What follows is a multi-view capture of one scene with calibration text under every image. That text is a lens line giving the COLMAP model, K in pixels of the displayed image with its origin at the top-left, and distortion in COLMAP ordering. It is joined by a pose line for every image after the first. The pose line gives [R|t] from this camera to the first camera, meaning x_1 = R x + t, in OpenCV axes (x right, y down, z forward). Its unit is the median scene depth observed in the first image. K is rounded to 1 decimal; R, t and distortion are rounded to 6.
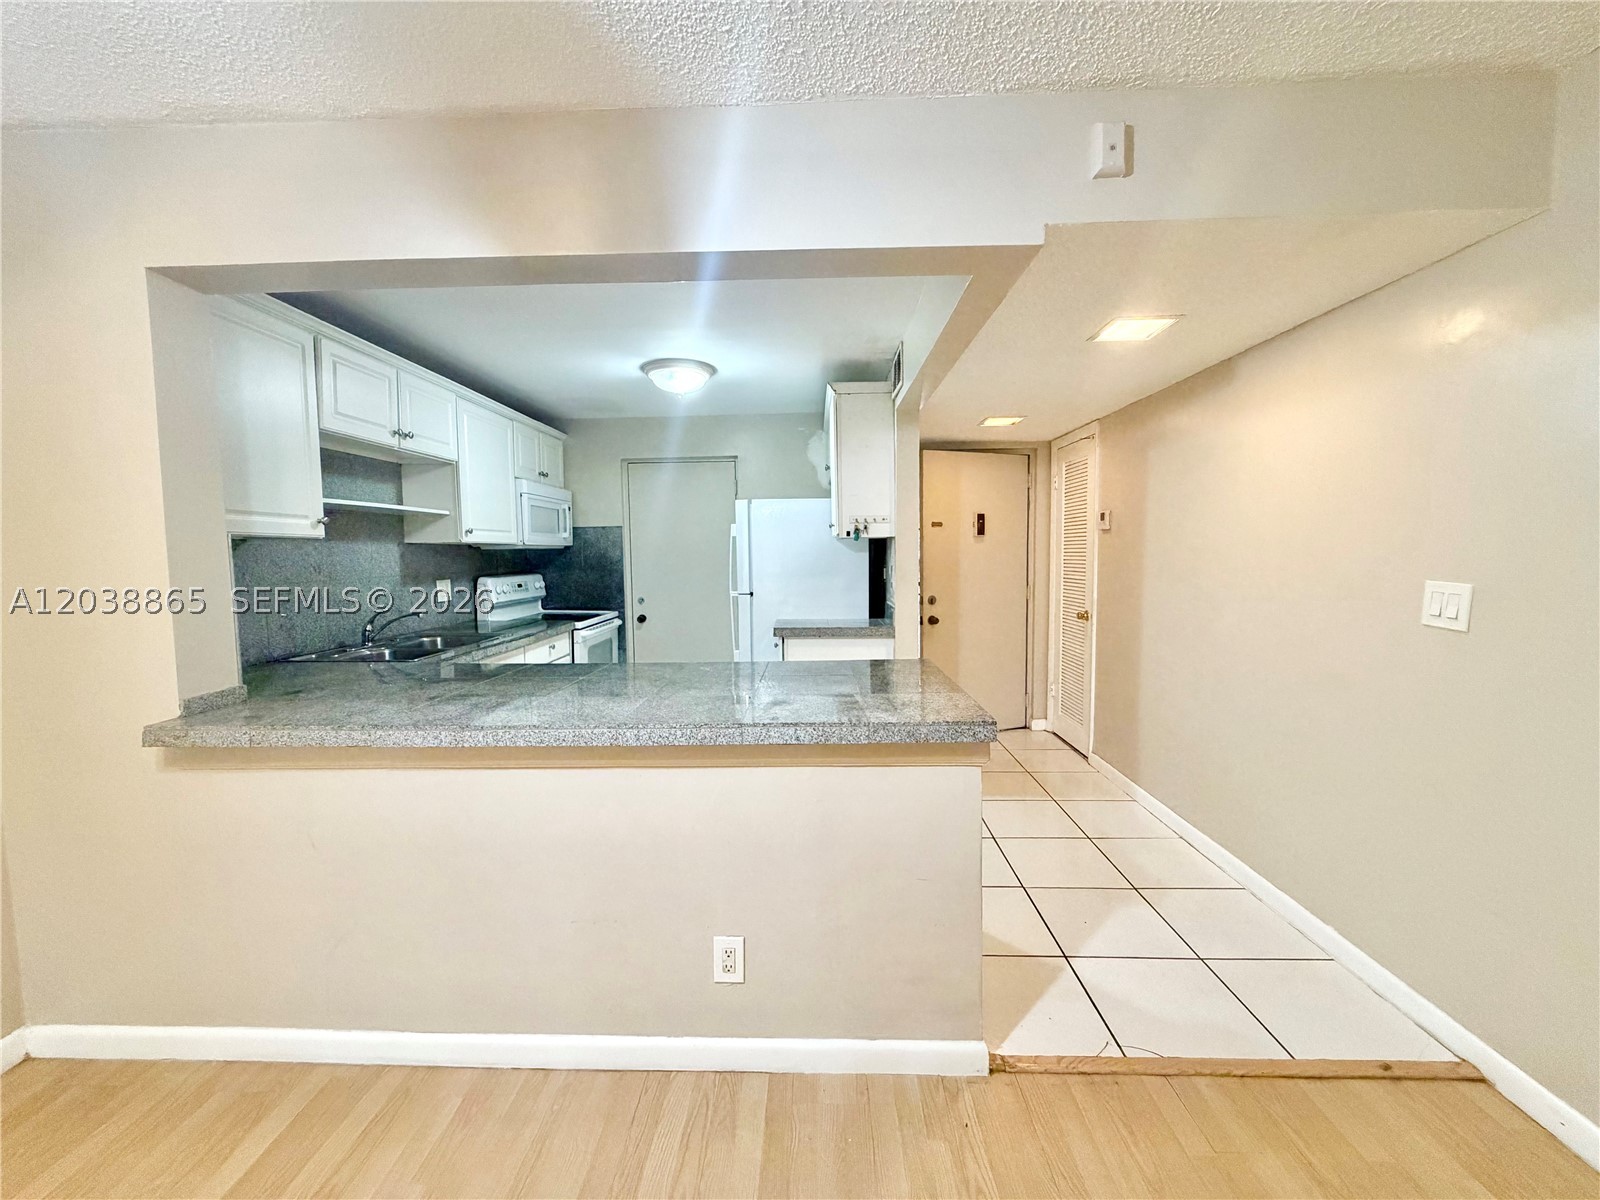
lens RADIAL K [[636.8, 0, 795.0], [0, 636.8, 597.1], [0, 0, 1]] dist [0.002773, -0.000378]
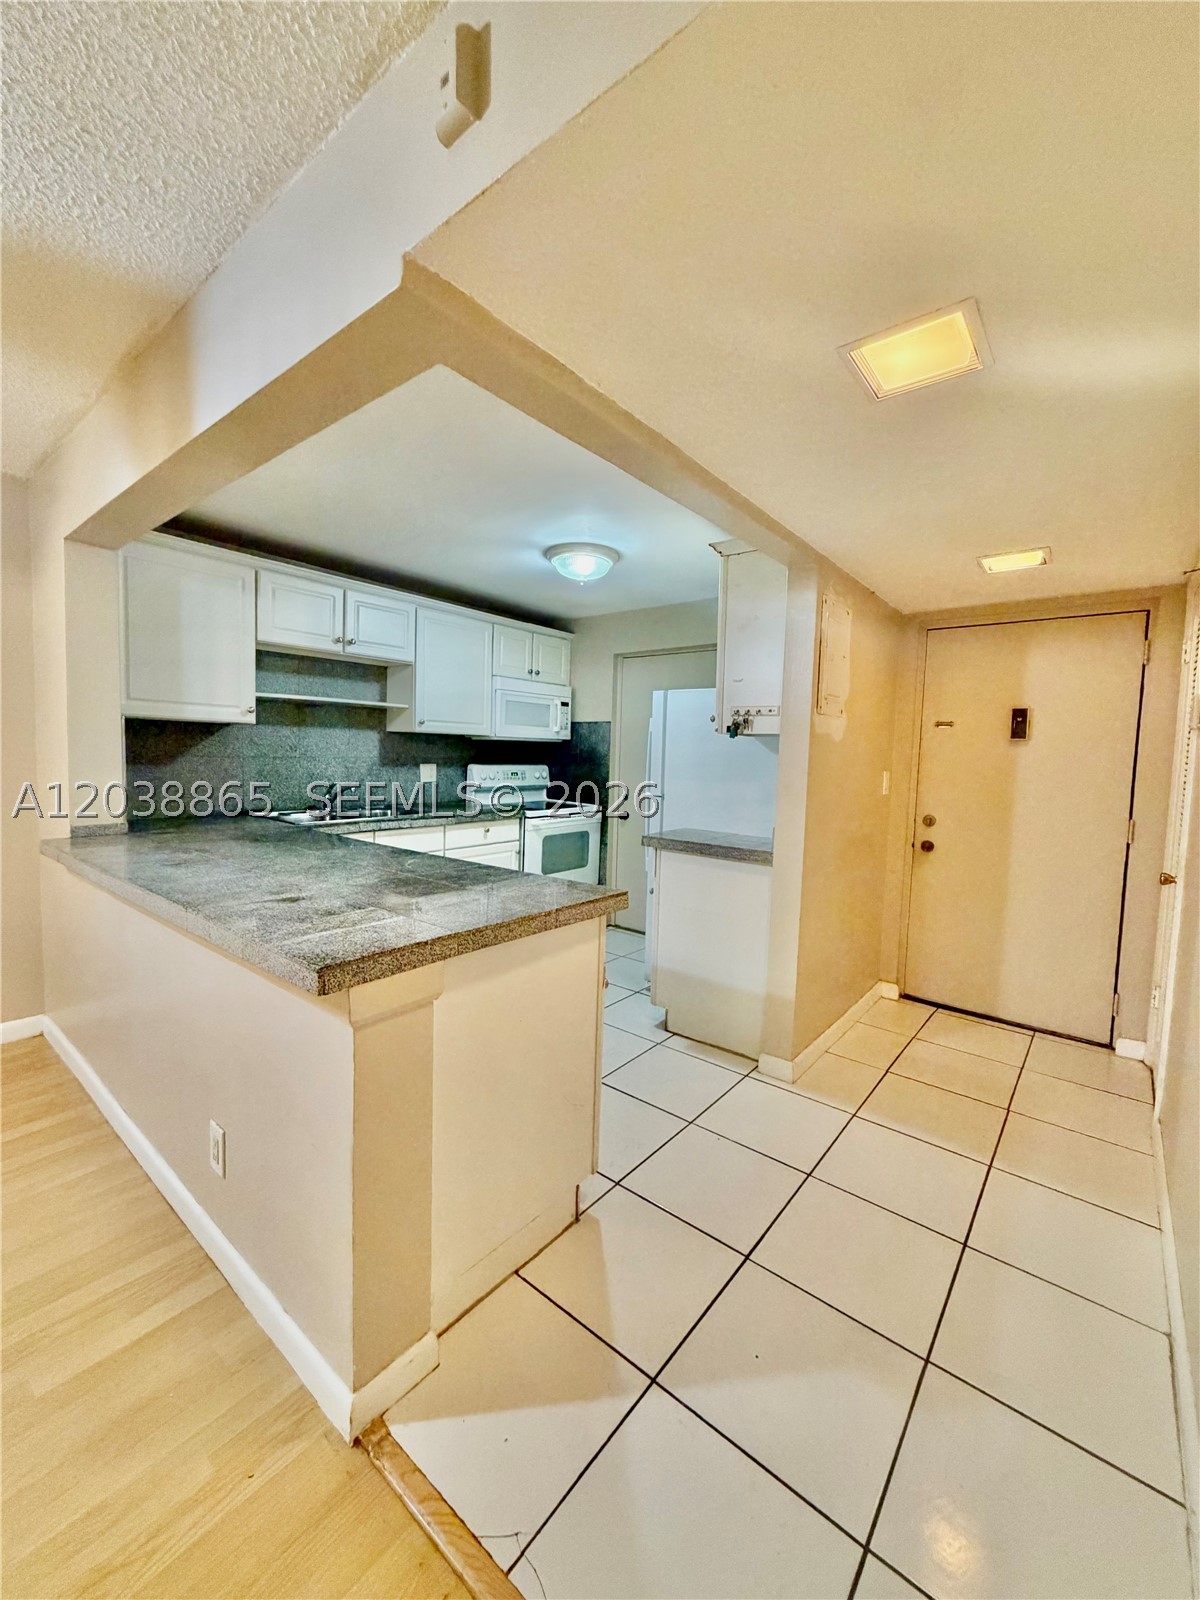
lens RADIAL K [[636.8, 0, 602.4], [0, 636.8, 794.2], [0, 0, 1]] dist [0.002773, -0.000378]
pose [[0.797774, 0.075067, -0.598265, 0.455309], [-0.080076, 0.996621, 0.018271, -0.020304], [0.597616, 0.033331, 0.801090, 0.273302]]
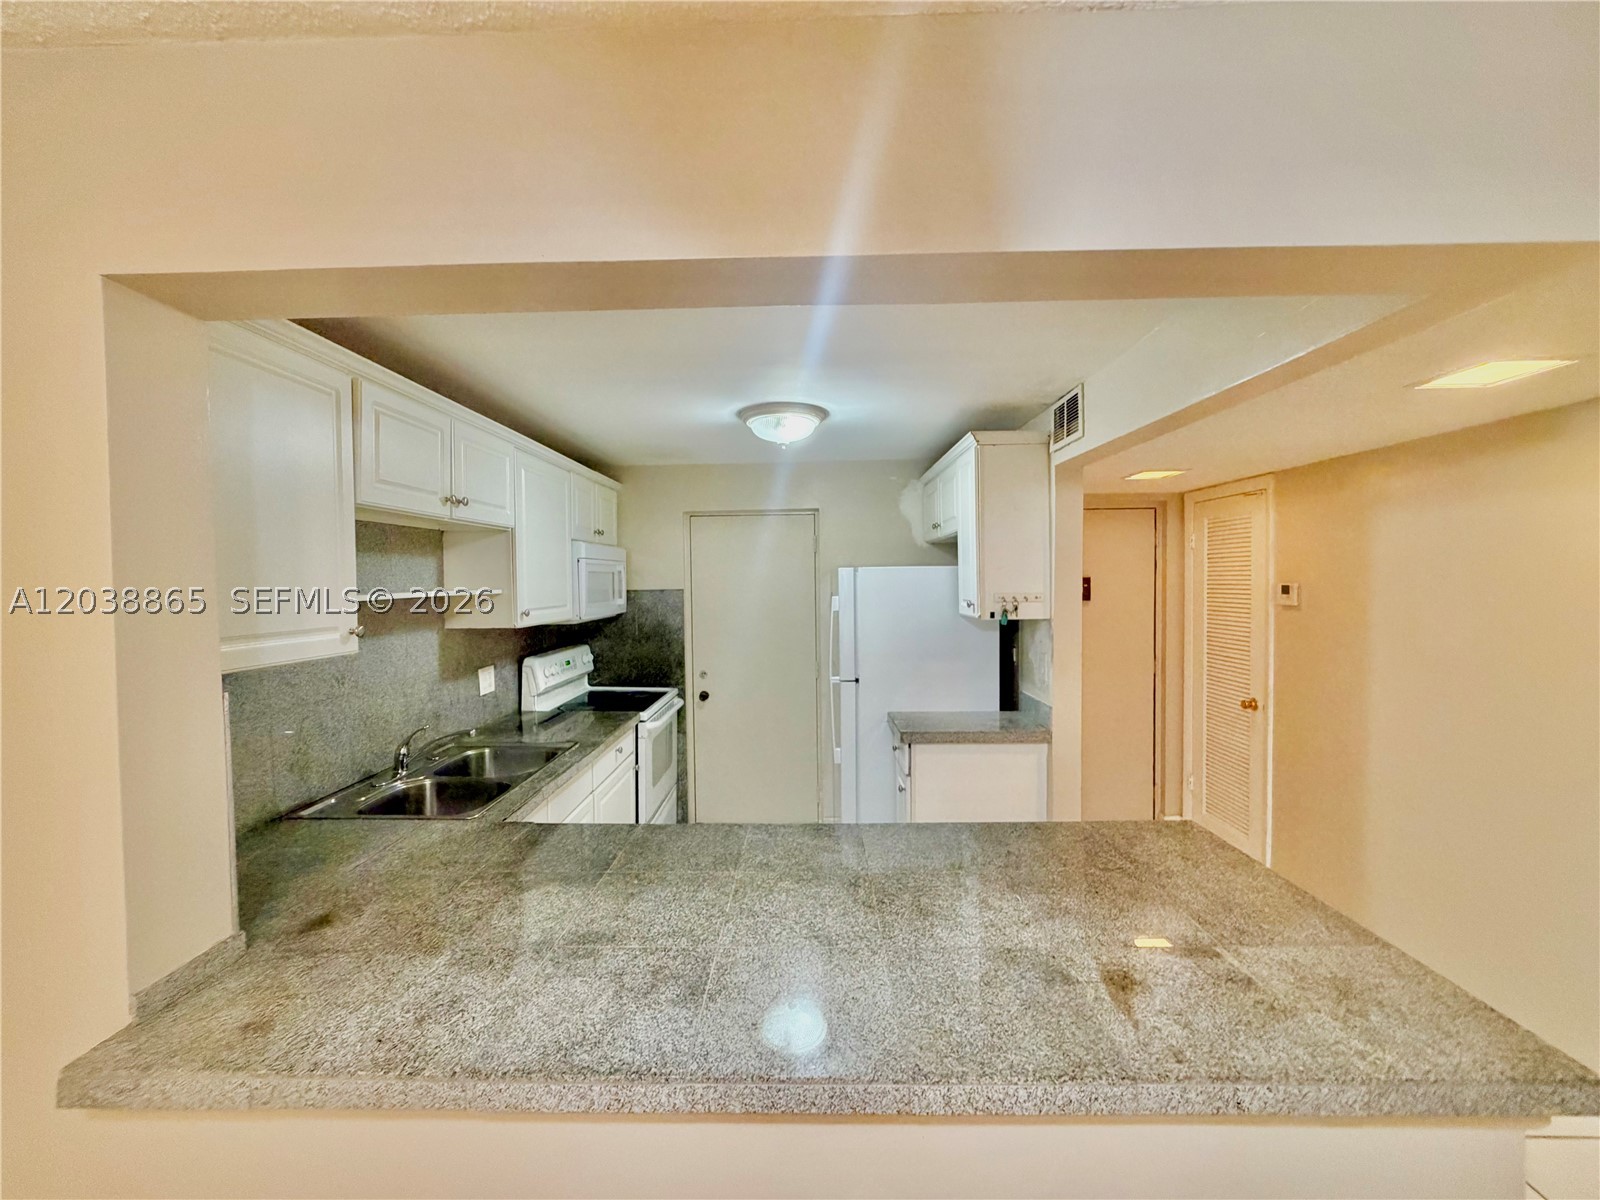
lens RADIAL K [[636.8, 0, 795.2], [0, 636.8, 597.4], [0, 0, 1]] dist [0.002773, -0.000378]
pose [[0.999970, 0.000929, 0.007630, -0.178487], [-0.000616, 0.999162, -0.040926, -0.091409], [-0.007662, 0.040920, 0.999133, 0.196111]]
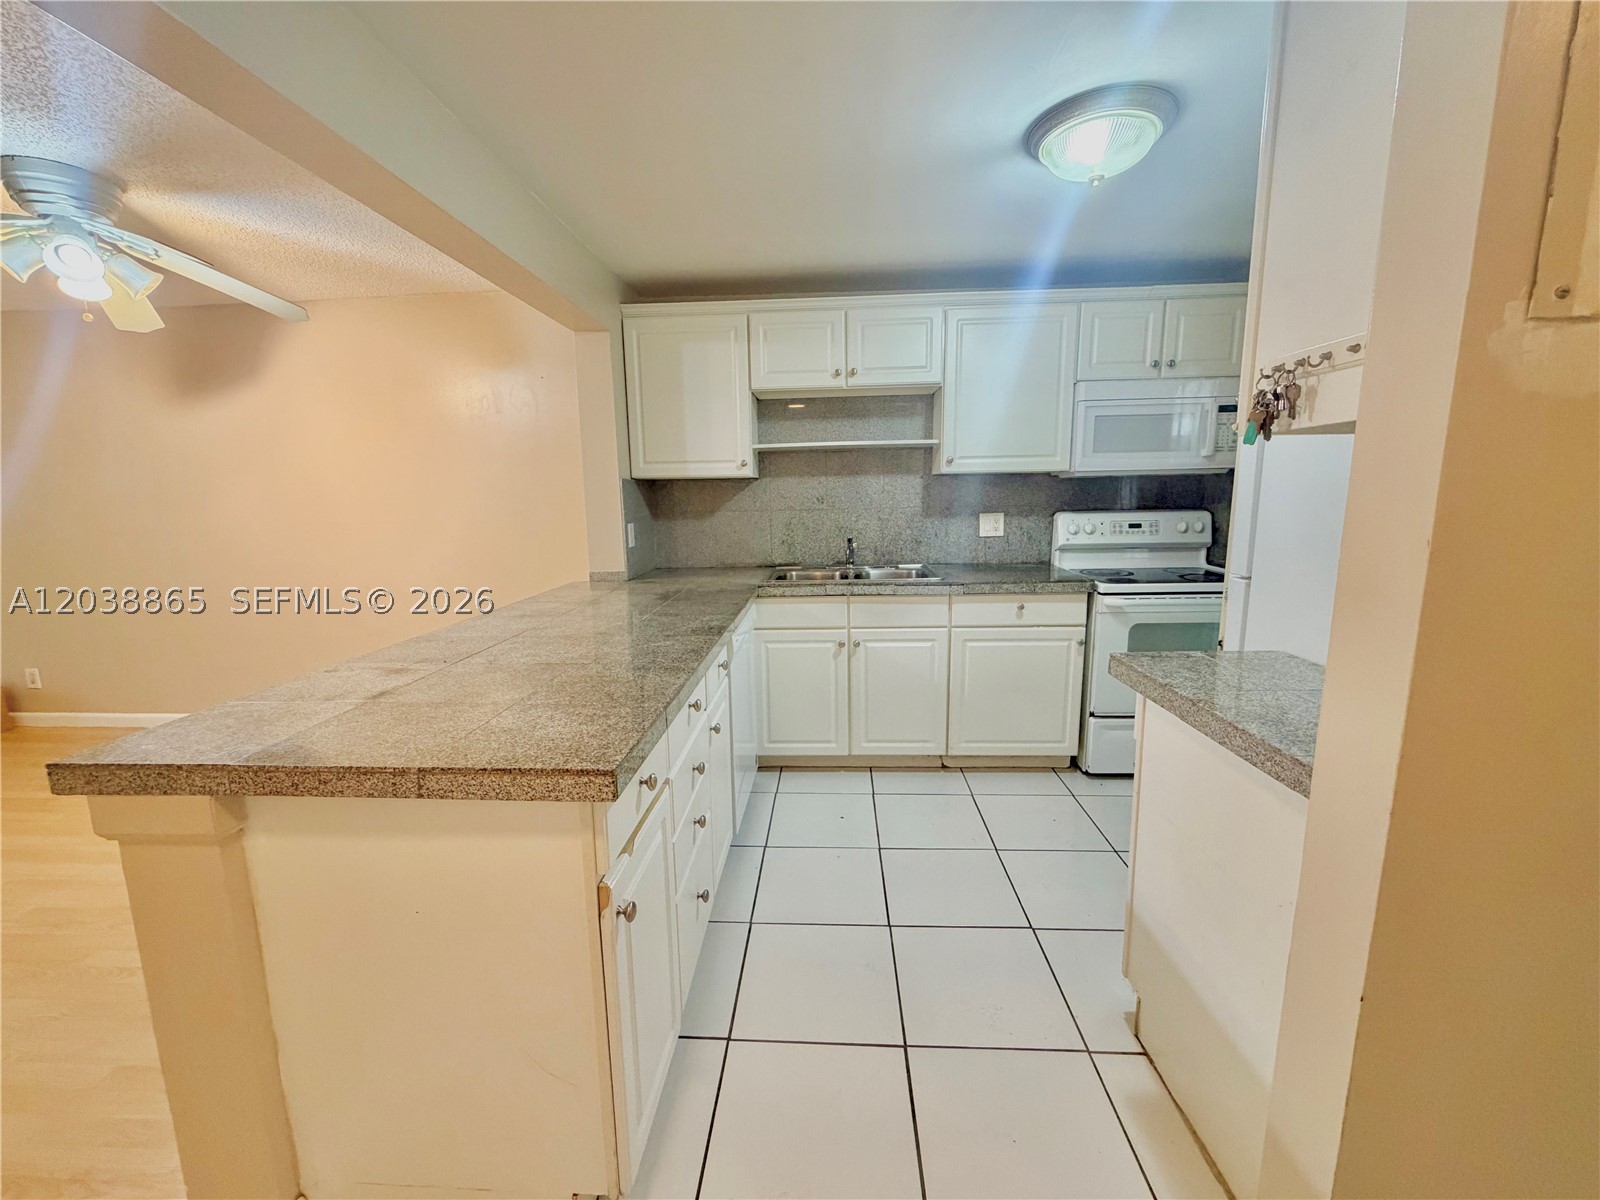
lens RADIAL K [[636.8, 0, 794.5], [0, 636.8, 596.2], [0, 0, 1]] dist [0.002773, -0.000378]
pose [[-0.024814, 0.172699, -0.984662, 0.417106], [-0.051852, 0.983417, 0.173788, -0.059441], [0.998346, 0.055369, -0.015448, 0.806855]]
